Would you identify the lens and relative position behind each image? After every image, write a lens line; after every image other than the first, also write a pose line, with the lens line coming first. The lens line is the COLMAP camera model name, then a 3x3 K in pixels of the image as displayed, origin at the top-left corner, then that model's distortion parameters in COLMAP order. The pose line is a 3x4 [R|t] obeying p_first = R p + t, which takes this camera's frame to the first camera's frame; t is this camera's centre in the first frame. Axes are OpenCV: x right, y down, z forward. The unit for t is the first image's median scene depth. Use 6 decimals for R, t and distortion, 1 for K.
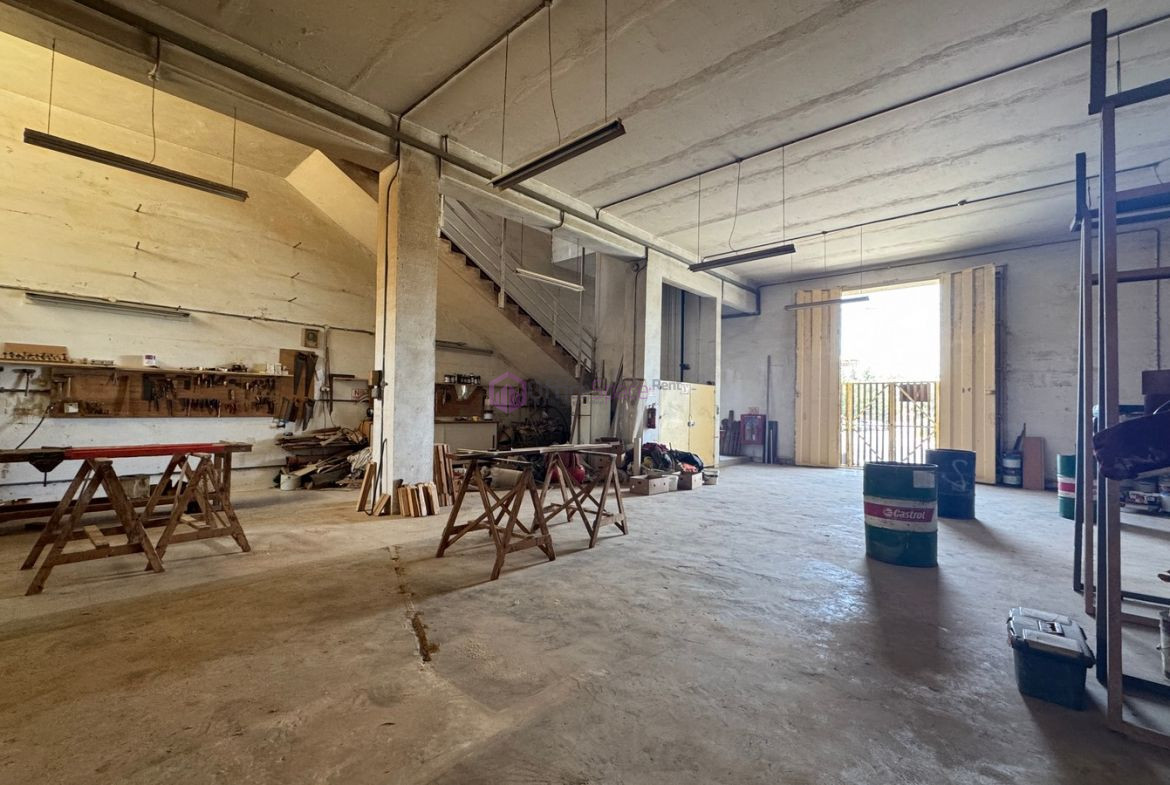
lens RADIAL K [[499.8, 0, 580.4], [0, 499.8, 394.8], [0, 0, 1]] dist [-0.003405, -0.000417]
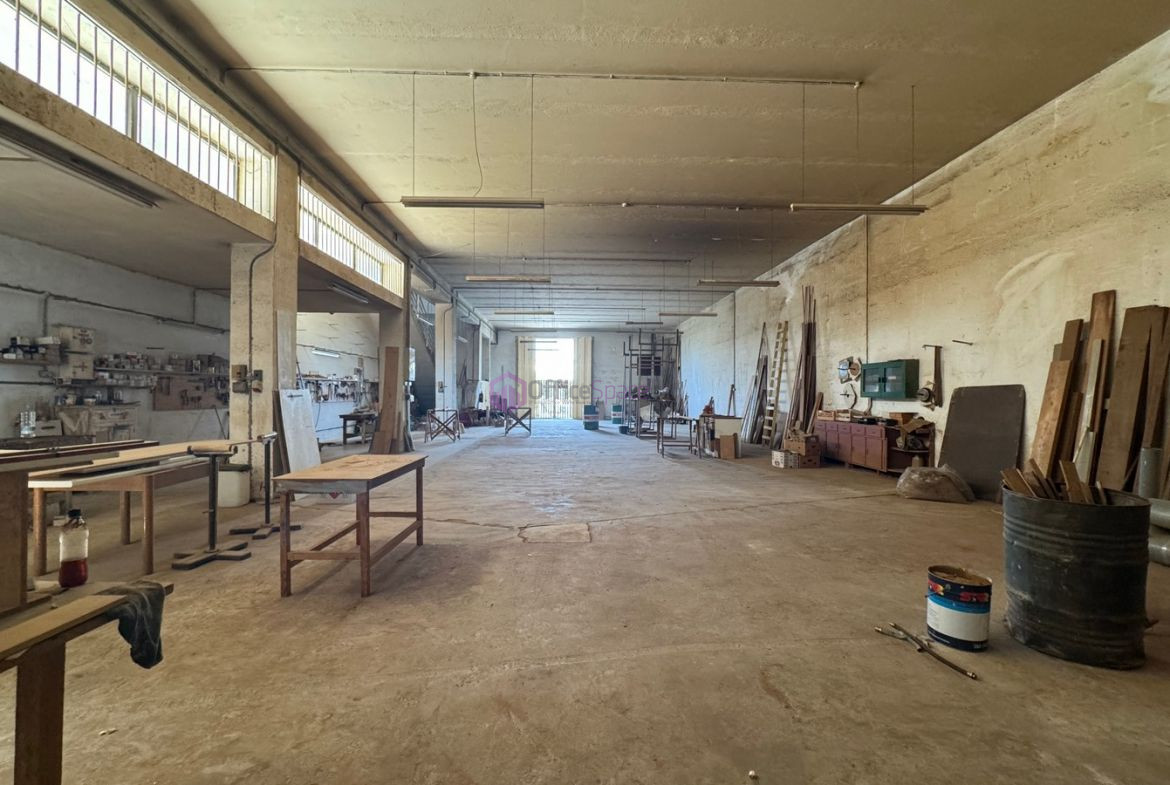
lens RADIAL K [[499.8, 0, 580.4], [0, 499.8, 394.8], [0, 0, 1]] dist [-0.003405, -0.000417]
pose [[0.723743, -0.014153, 0.689925, -1.066427], [-0.010981, 0.999427, 0.032021, -0.041853], [-0.689982, -0.030751, 0.723173, -0.902346]]
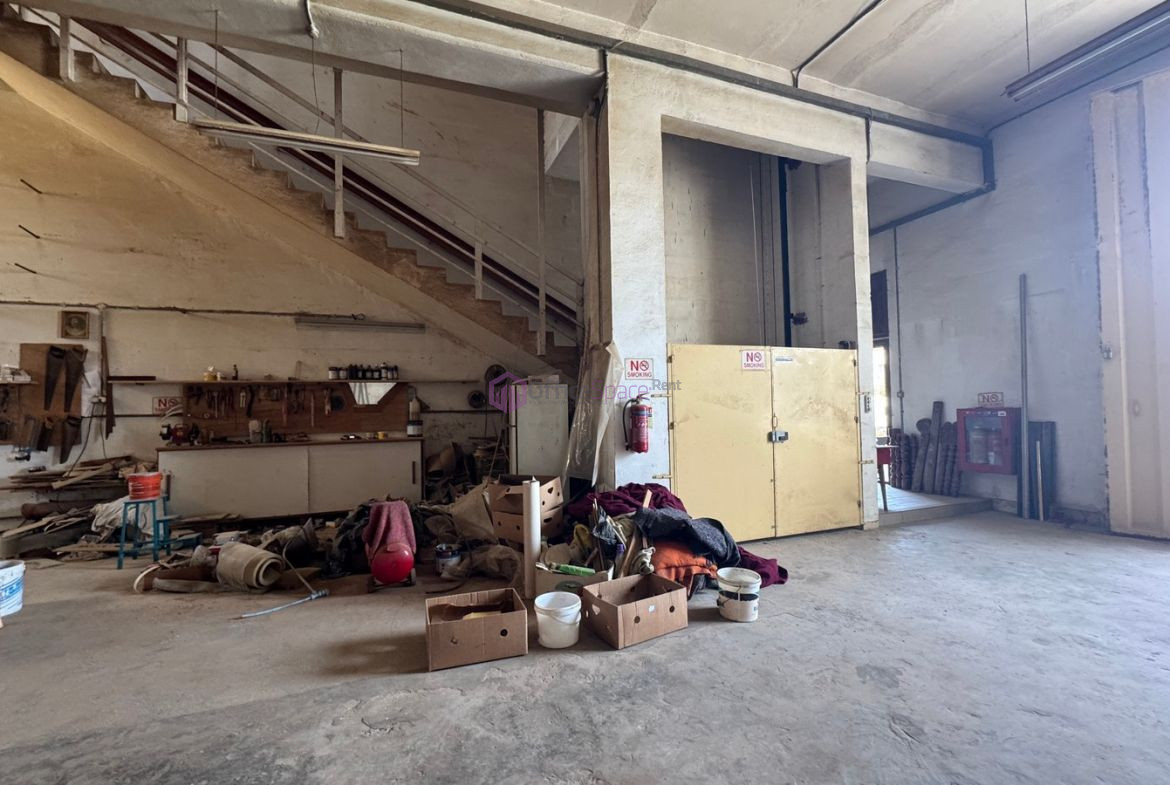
lens RADIAL K [[499.8, 0, 580.4], [0, 499.8, 394.8], [0, 0, 1]] dist [-0.003405, -0.000417]
pose [[0.893687, -0.051802, -0.445690, 0.298020], [0.050964, 0.998604, -0.013875, 0.020285], [0.445787, -0.010314, 0.895080, 0.582424]]
